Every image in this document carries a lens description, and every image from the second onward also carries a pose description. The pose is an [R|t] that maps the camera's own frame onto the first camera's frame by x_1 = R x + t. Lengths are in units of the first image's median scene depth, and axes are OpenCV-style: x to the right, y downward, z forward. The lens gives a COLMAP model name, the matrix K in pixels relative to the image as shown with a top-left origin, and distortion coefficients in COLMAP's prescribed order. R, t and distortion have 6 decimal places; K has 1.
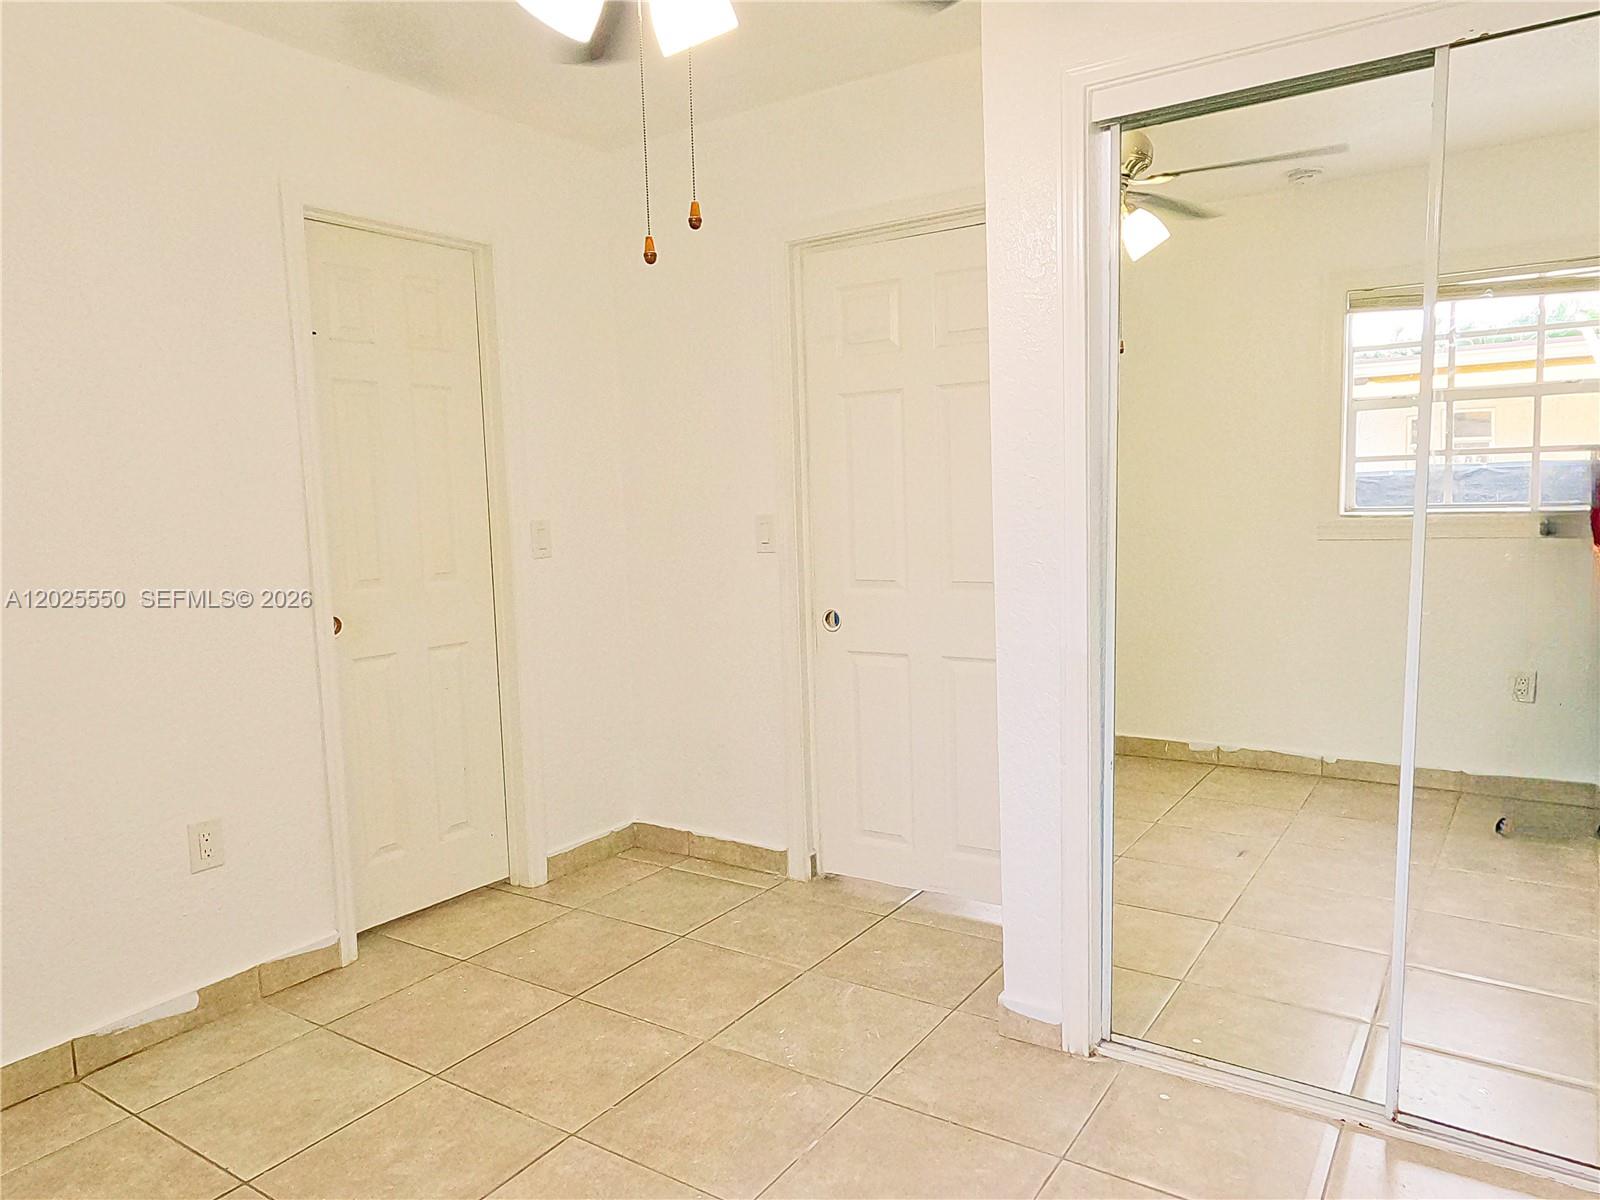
lens RADIAL K [[1075.4, 0, 801.1], [0, 1075.4, 604.3], [0, 0, 1]] dist [-0.005693, 0.006523]
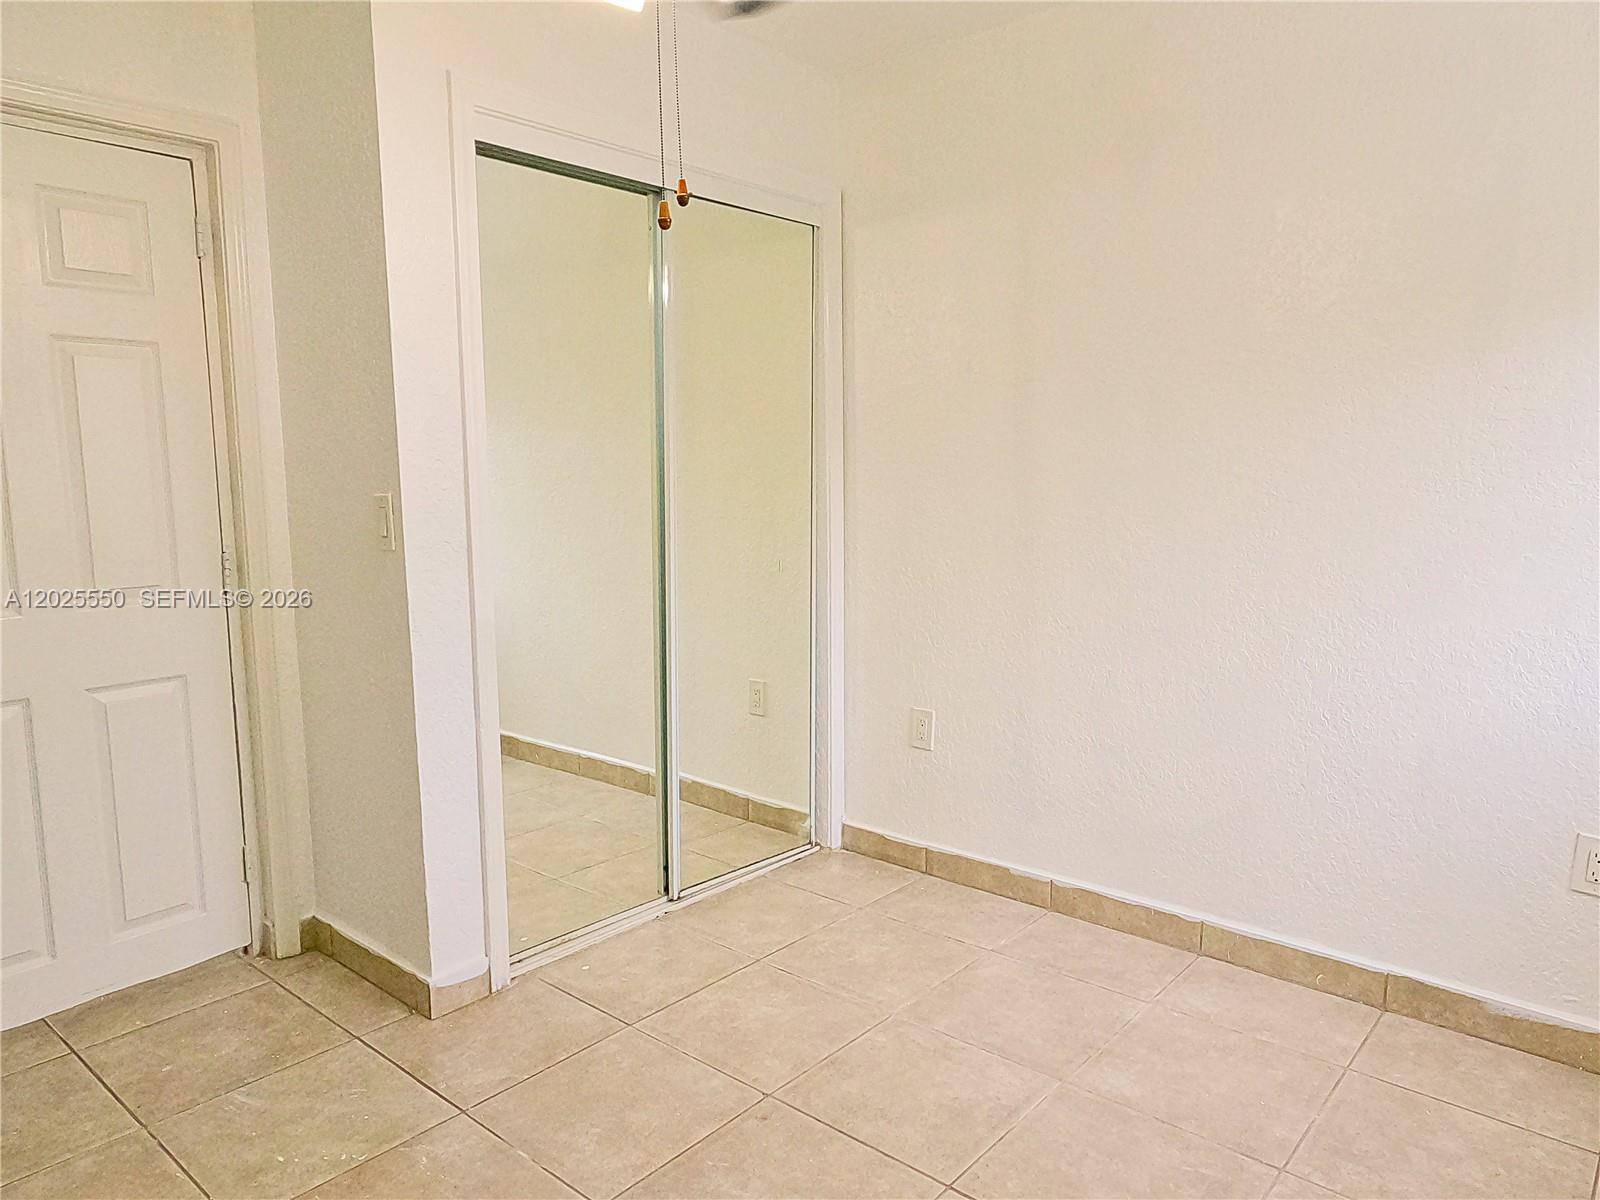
lens RADIAL K [[1075.4, 0, 802.4], [0, 1075.4, 601.1], [0, 0, 1]] dist [-0.005693, 0.006523]
pose [[0.113571, -0.093542, 0.989117, -0.787083], [0.103698, 0.991236, 0.081835, -0.031675], [-0.988103, 0.093275, 0.122275, 0.548211]]
